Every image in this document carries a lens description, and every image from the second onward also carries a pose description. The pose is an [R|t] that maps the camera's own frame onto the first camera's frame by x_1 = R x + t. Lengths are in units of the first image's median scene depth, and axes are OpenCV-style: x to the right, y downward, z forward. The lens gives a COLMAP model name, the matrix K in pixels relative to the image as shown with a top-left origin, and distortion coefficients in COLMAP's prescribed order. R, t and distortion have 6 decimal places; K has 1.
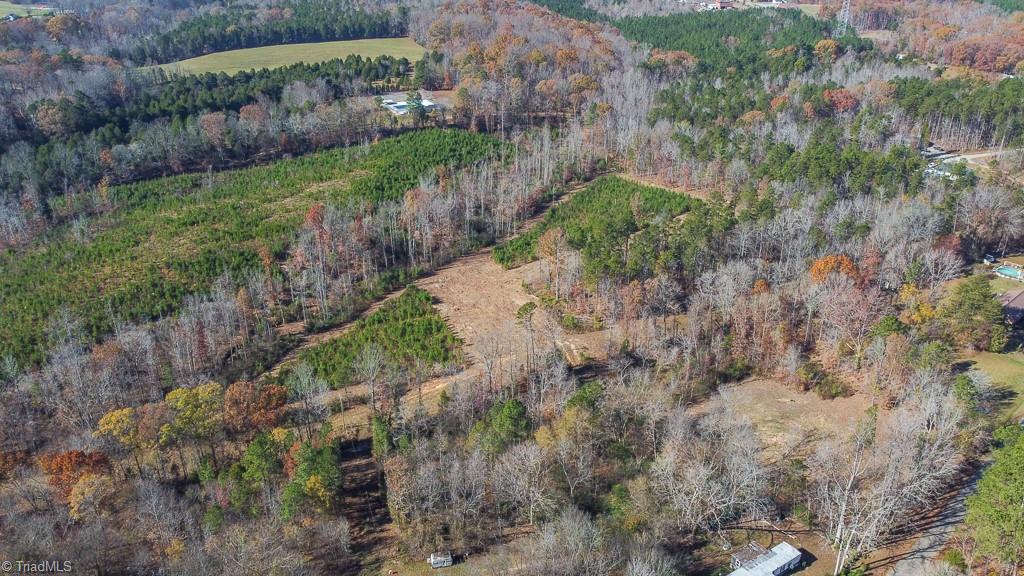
lens RADIAL K [[773.4, 0, 505.4], [0, 773.4, 287.8], [0, 0, 1]] dist [0.003371, -0.009068]
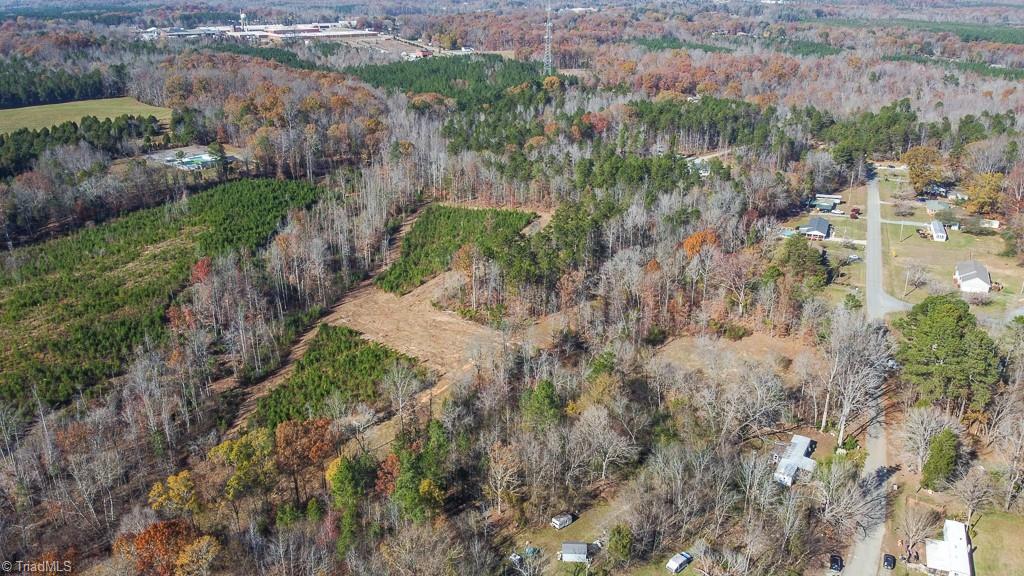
lens RADIAL K [[773.4, 0, 508.4], [0, 773.4, 287.7], [0, 0, 1]] dist [0.003371, -0.009068]
pose [[0.906454, -0.152135, 0.393949, -0.290018], [0.177250, 0.983769, -0.027931, 0.021272], [-0.383305, 0.095146, 0.918708, -0.012481]]
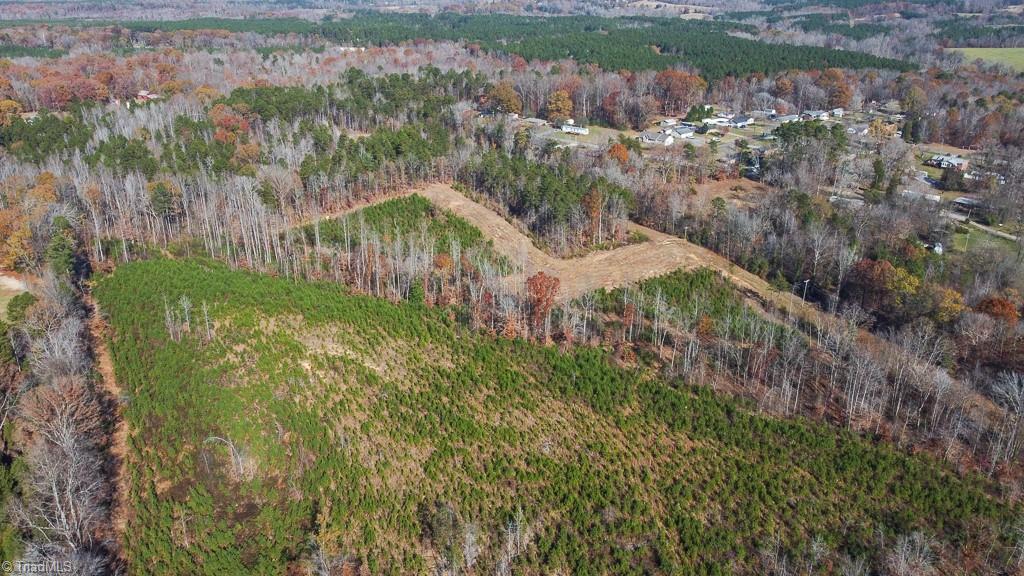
lens RADIAL K [[773.4, 0, 511.5], [0, 773.4, 287.8], [0, 0, 1]] dist [0.003371, -0.009068]
pose [[-0.088257, -0.365181, 0.926744, -1.052219], [0.429847, 0.825326, 0.366153, -0.423652], [-0.898578, 0.430673, 0.084131, 0.980960]]
